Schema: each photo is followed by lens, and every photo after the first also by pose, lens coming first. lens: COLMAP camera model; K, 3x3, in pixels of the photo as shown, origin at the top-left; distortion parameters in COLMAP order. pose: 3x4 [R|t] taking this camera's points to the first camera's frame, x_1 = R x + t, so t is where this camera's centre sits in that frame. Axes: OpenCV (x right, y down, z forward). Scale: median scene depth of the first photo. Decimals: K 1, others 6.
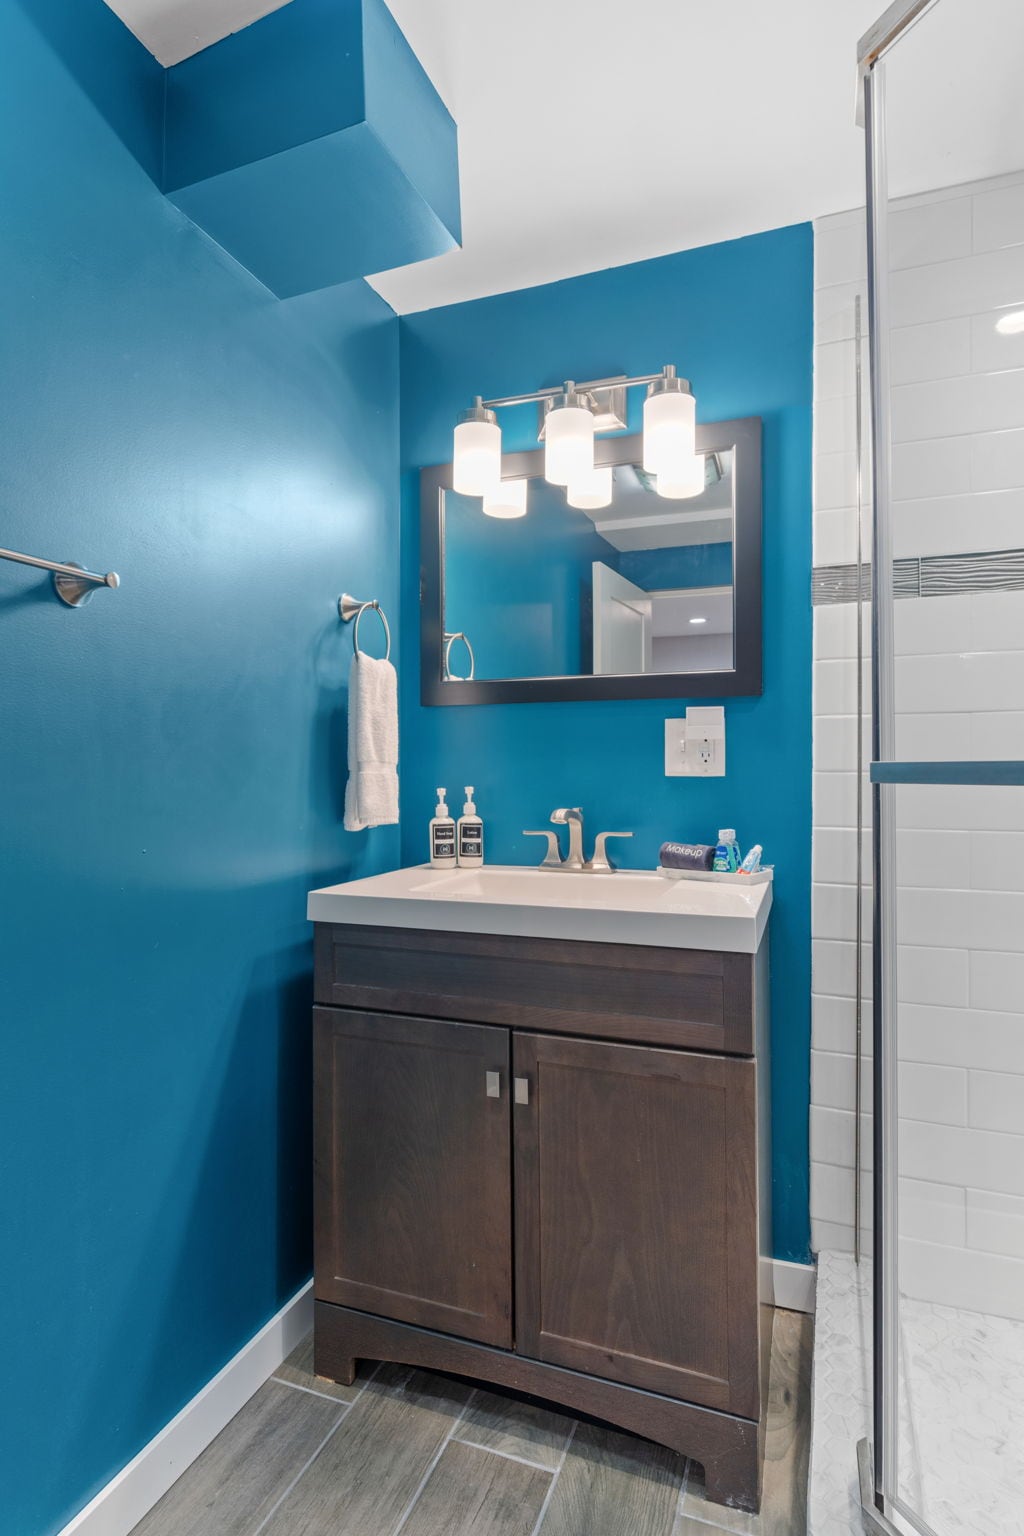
lens RADIAL K [[780.6, 0, 512.0], [0, 780.6, 764.3], [0, 0, 1]] dist [-0.005654, 0.001320]
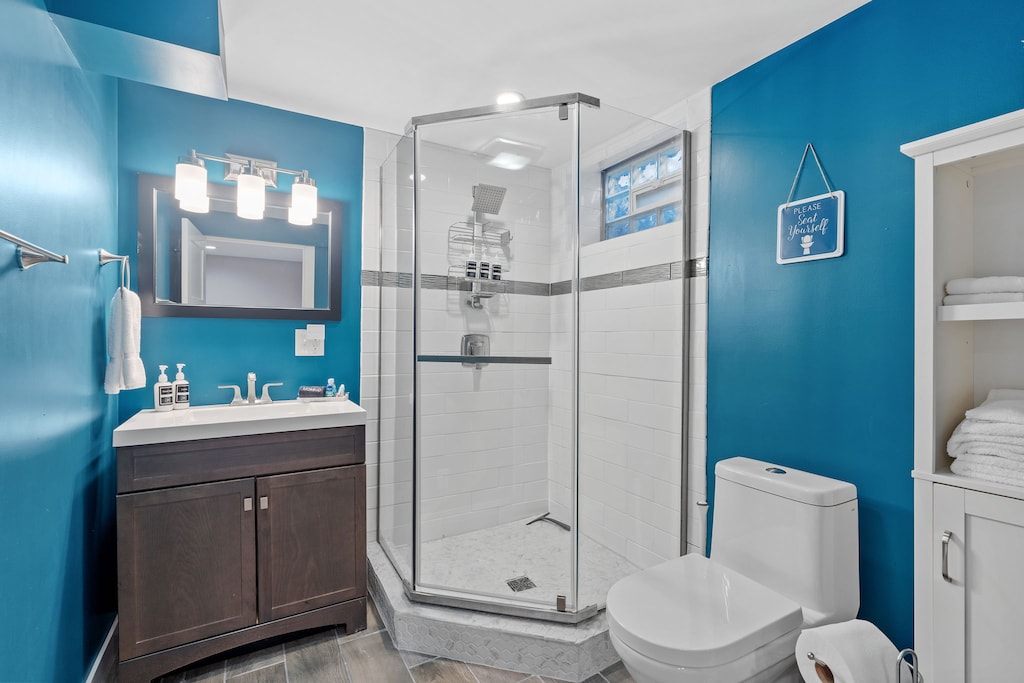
lens RADIAL K [[465.6, 0, 512.6], [0, 465.6, 339.1], [0, 0, 1]] dist [0.004452, 0.000095]
pose [[0.629094, 0.004552, 0.777316, -0.456605], [-0.013593, 0.999894, 0.005145, -0.049163], [-0.777211, -0.013802, 0.629089, -0.296220]]
